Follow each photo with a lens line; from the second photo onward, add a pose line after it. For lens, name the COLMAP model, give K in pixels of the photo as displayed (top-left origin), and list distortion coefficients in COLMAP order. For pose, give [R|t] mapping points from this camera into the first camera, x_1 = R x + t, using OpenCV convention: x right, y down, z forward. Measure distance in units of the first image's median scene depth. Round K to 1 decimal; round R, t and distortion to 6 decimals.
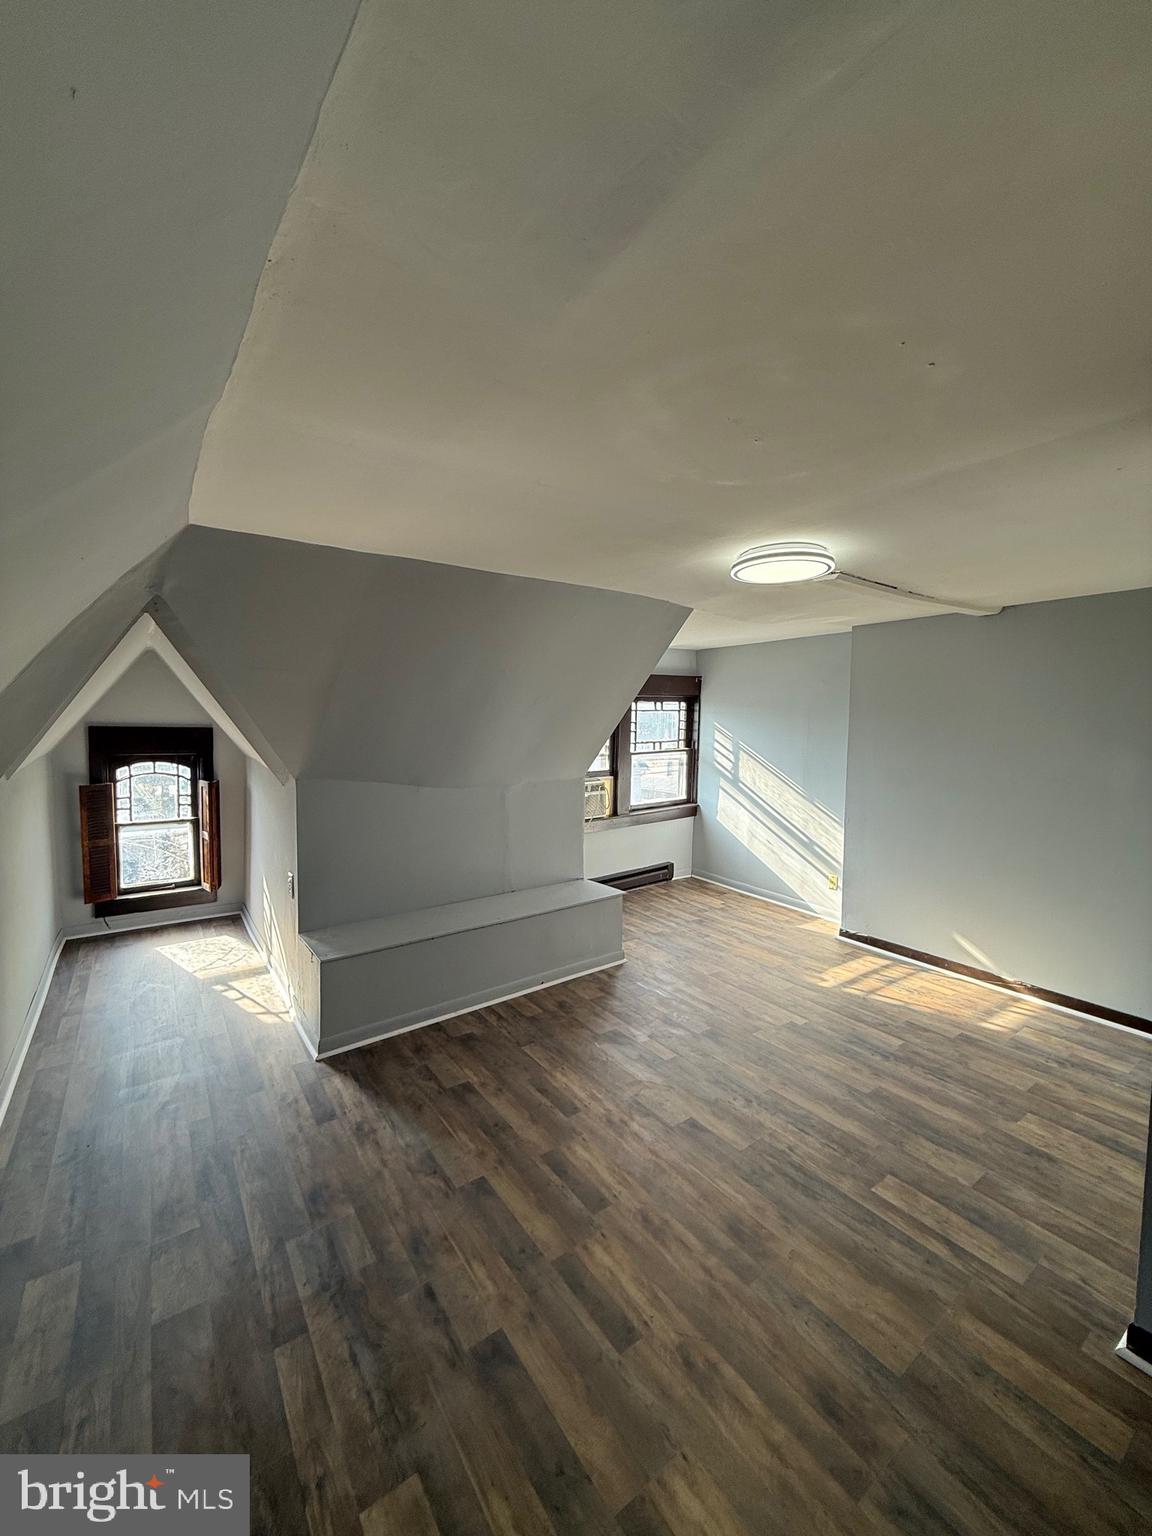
lens RADIAL K [[609.6, 0, 584.7], [0, 609.6, 764.4], [0, 0, 1]] dist [0.000873, -0.000610]
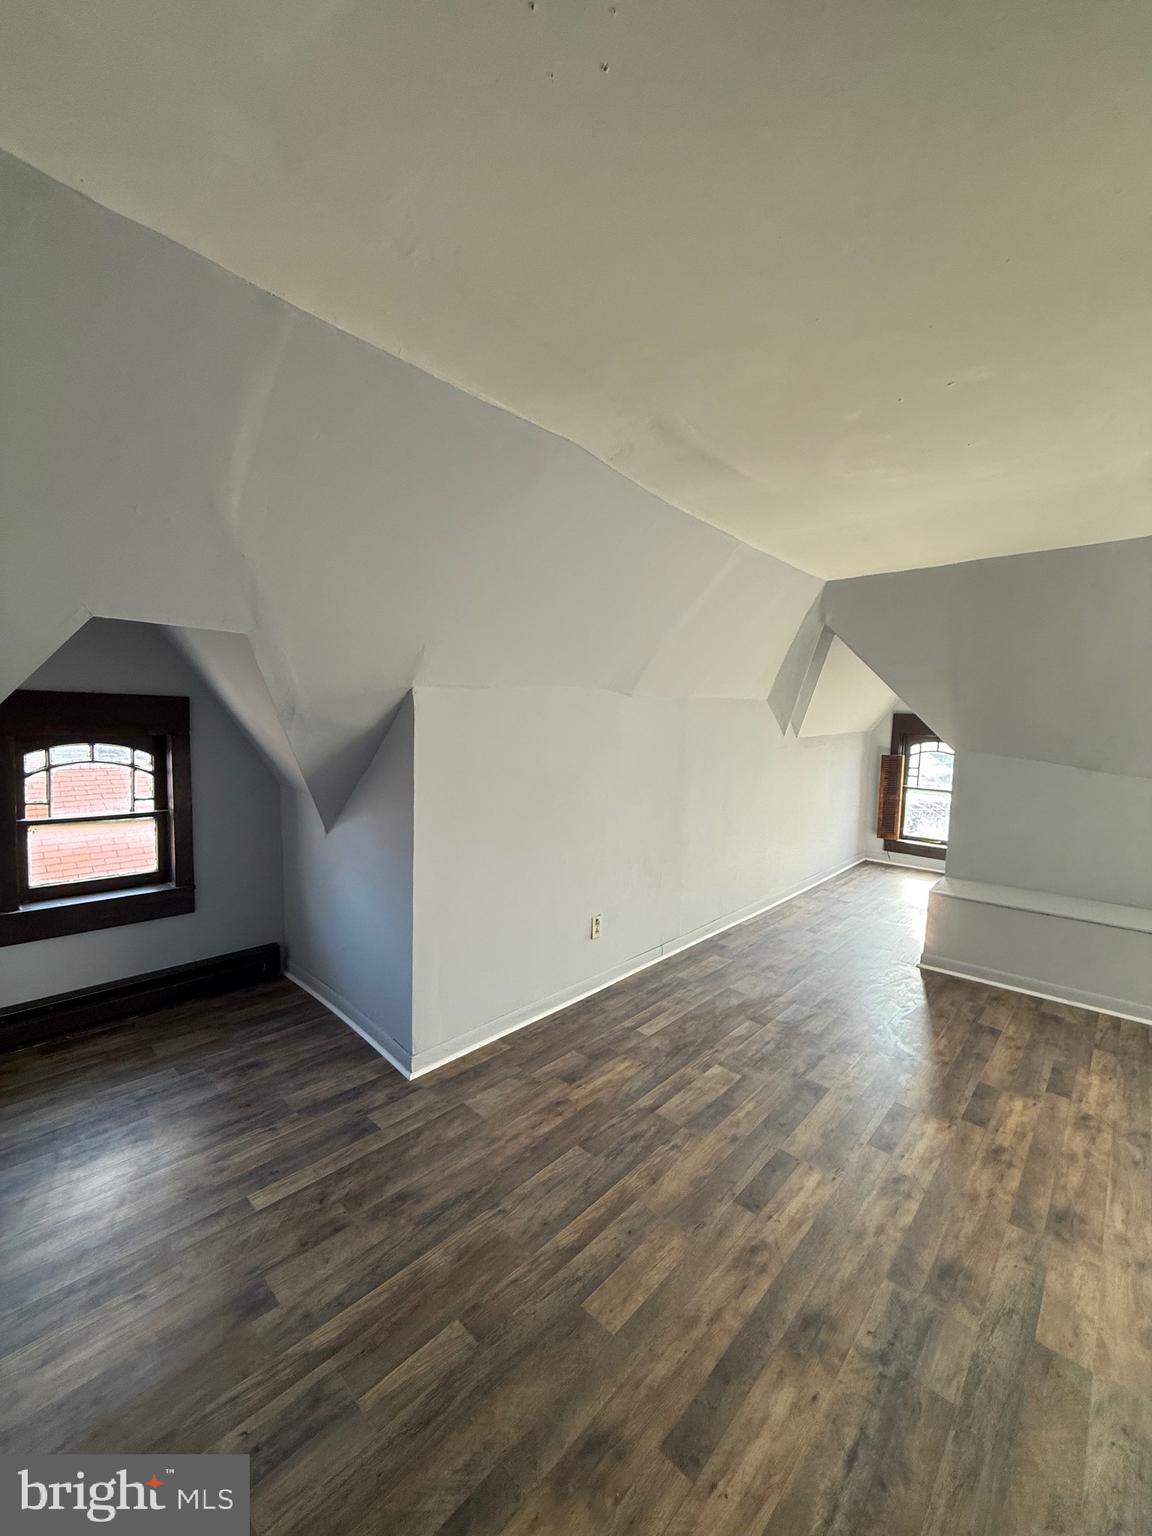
lens RADIAL K [[609.6, 0, 571.2], [0, 609.6, 770.6], [0, 0, 1]] dist [0.000873, -0.000610]
pose [[0.189242, 0.083977, -0.978333, 0.999293], [-0.082877, 0.994147, 0.069303, 0.073038], [0.978427, 0.067966, 0.195094, 0.015815]]
